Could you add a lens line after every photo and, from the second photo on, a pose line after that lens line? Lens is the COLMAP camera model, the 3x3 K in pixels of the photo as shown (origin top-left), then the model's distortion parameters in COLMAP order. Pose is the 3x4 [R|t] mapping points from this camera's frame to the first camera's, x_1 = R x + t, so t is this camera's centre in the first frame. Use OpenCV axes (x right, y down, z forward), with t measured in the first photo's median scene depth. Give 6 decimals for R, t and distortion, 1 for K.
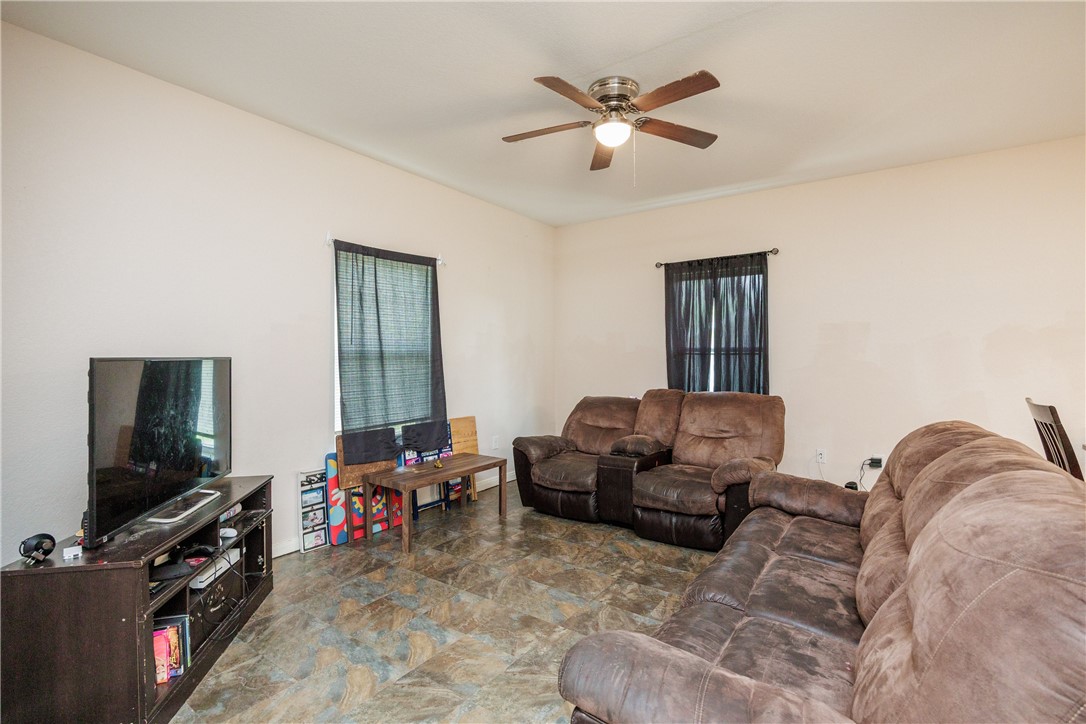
lens RADIAL K [[497.1, 0, 541.9], [0, 497.1, 345.8], [0, 0, 1]] dist [-0.001263, -0.000335]
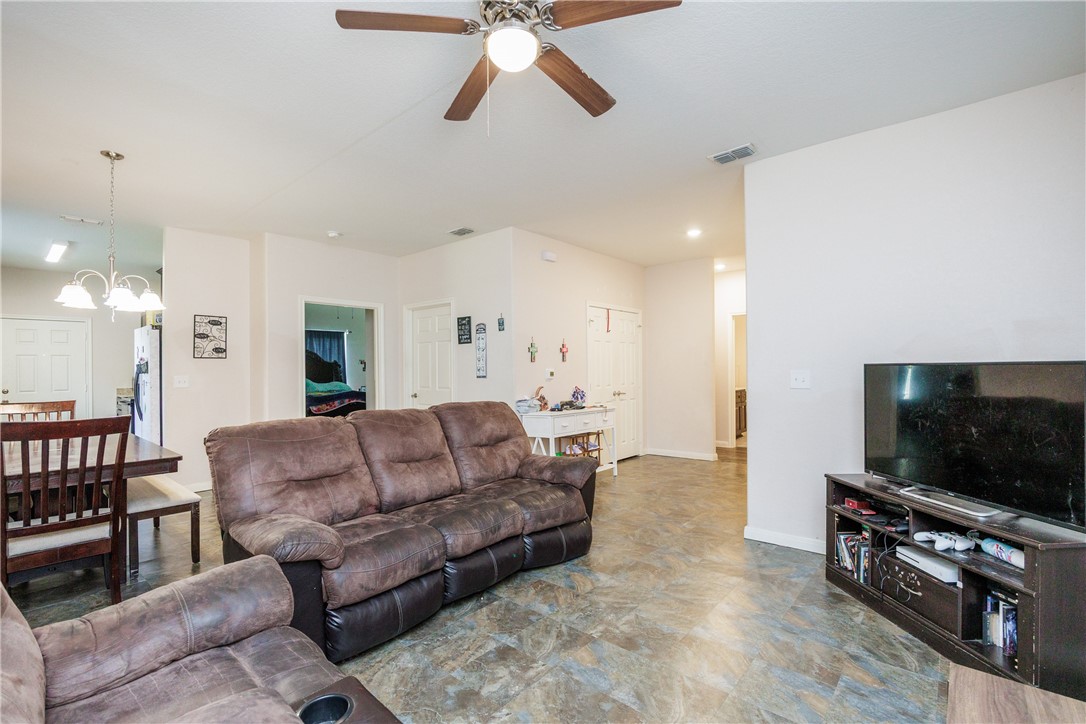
lens RADIAL K [[489.5, 0, 543.0], [0, 489.5, 362.0], [0, 0, 1]] dist [-0.009643, -0.000176]
pose [[-0.995855, 0.006453, 0.090721, 0.030101], [0.003837, 0.999573, -0.028978, 0.027724], [-0.090869, -0.028510, -0.995455, 1.213407]]
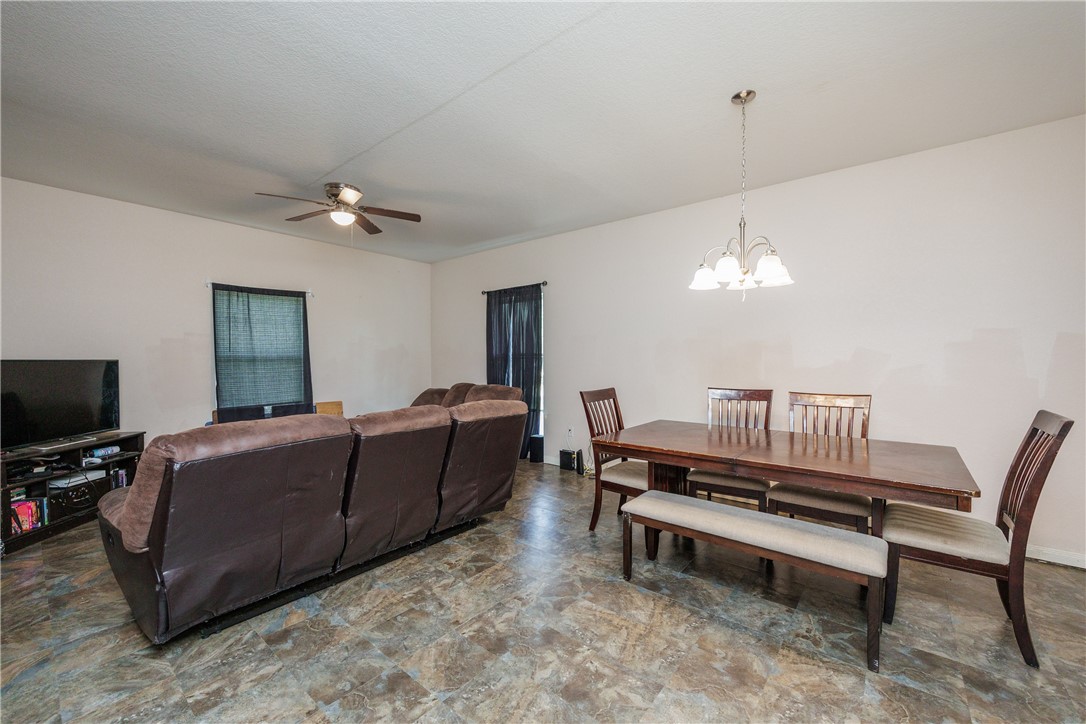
lens RADIAL K [[434.8, 0, 543.0], [0, 434.8, 362.0], [0, 0, 1]] dist [-0.000782, 0.000009]
pose [[0.997610, -0.001275, -0.069079, 0.623030], [0.002945, 0.999706, 0.024077, -0.000238], [0.069028, -0.024223, 0.997321, -0.242425]]
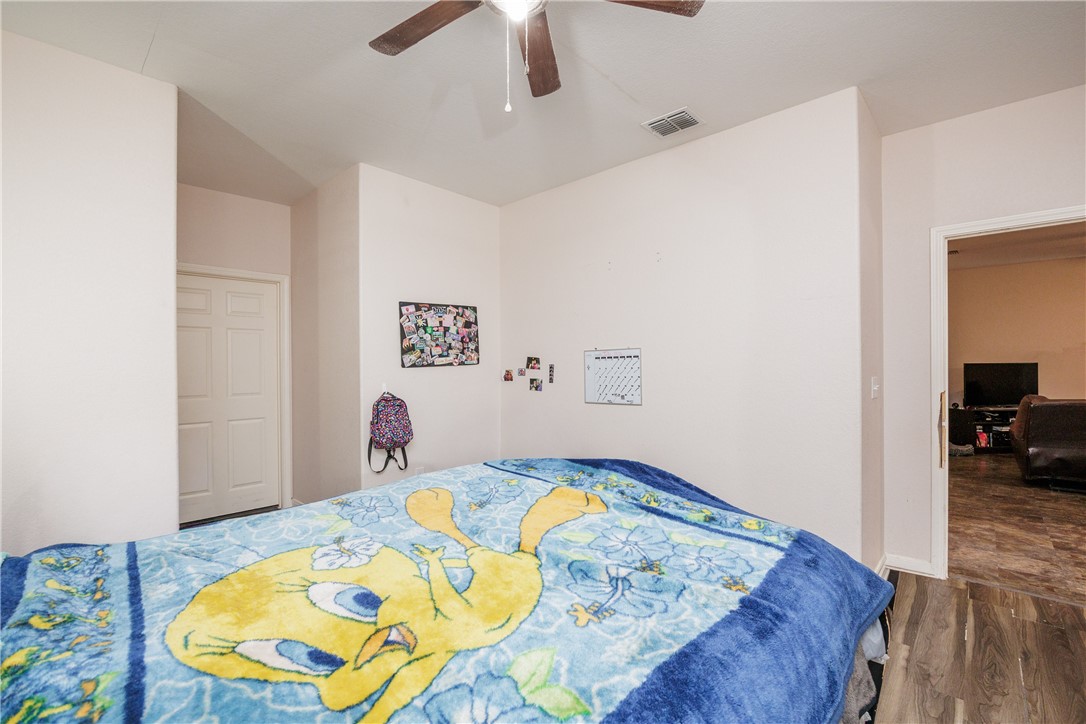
lens RADIAL K [[489.5, 0, 543.0], [0, 489.5, 362.0], [0, 0, 1]] dist [-0.009643, -0.000176]
pose [[-0.109416, 0.002184, -0.993994, 1.606506], [0.021361, 0.999772, -0.000154, -0.026745], [0.993766, -0.021250, -0.109438, -0.950349]]
